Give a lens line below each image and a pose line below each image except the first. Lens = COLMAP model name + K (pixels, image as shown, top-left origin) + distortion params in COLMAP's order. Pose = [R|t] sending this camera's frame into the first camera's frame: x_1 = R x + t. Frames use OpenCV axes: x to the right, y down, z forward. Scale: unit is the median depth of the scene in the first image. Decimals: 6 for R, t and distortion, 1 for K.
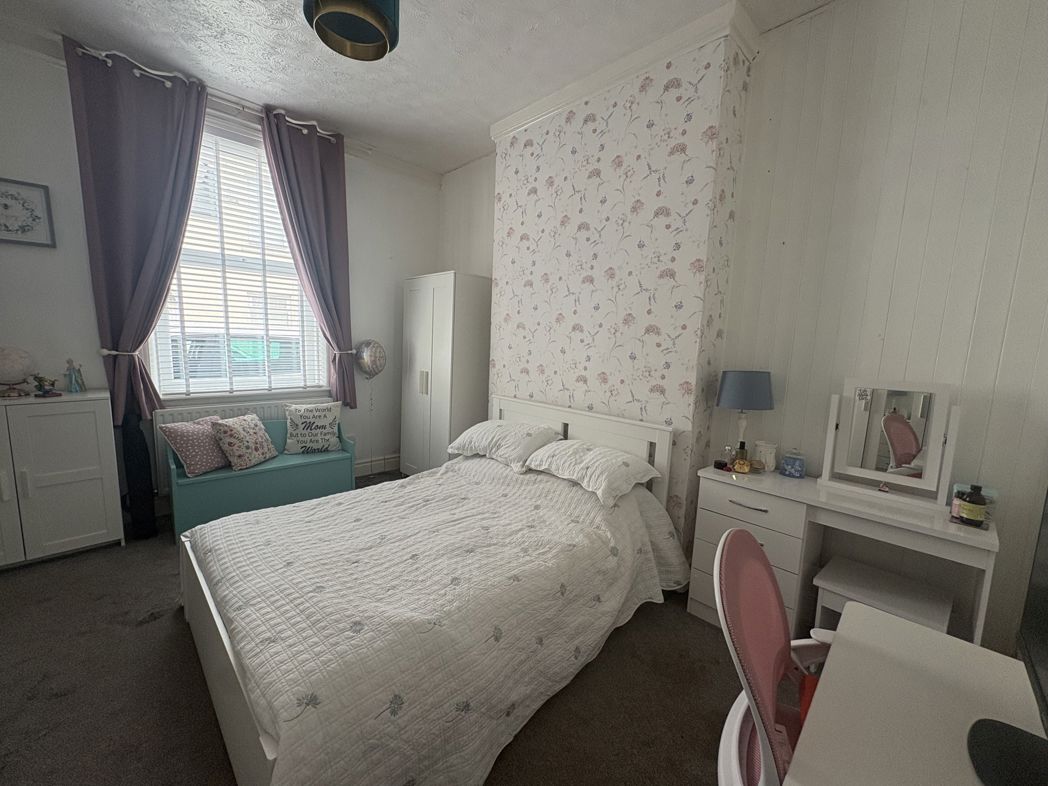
lens RADIAL K [[418.8, 0, 524.0], [0, 418.8, 393.0], [0, 0, 1]] dist [0.003575, 0.000021]
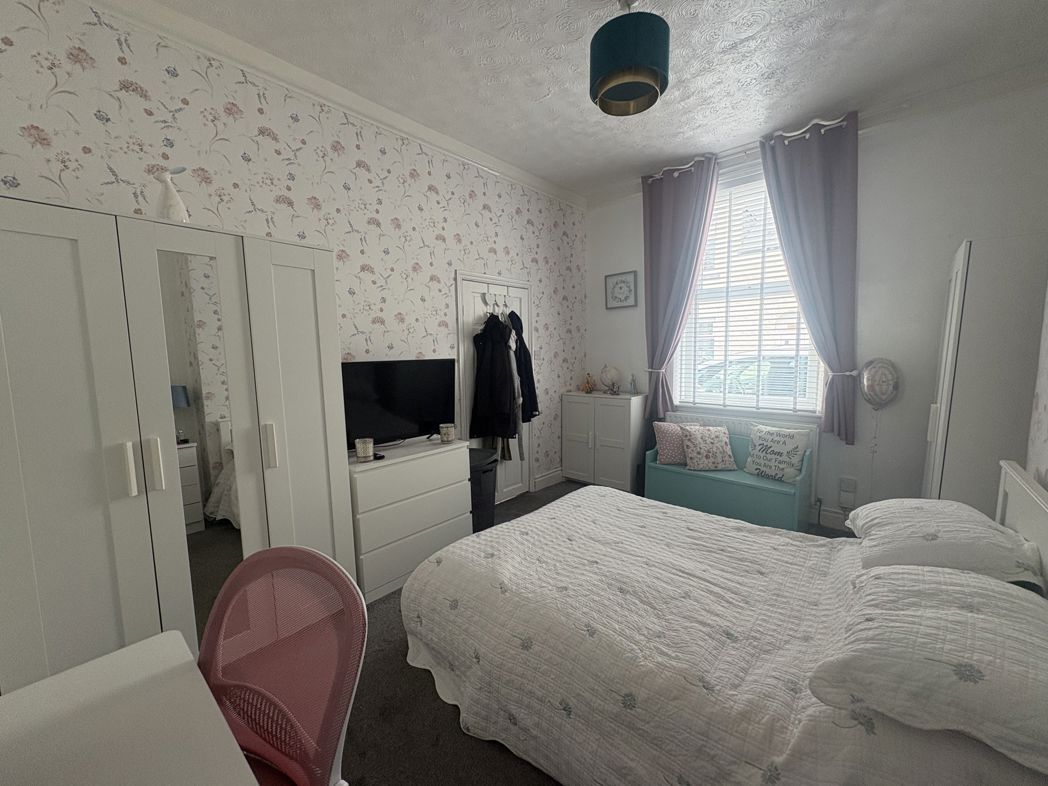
lens RADIAL K [[418.8, 0, 524.0], [0, 418.8, 393.0], [0, 0, 1]] dist [0.003575, 0.000021]
pose [[0.065659, 0.065322, -0.995702, 0.482469], [-0.117432, 0.991427, 0.057298, -0.046874], [0.990908, 0.113165, 0.072767, 0.449932]]
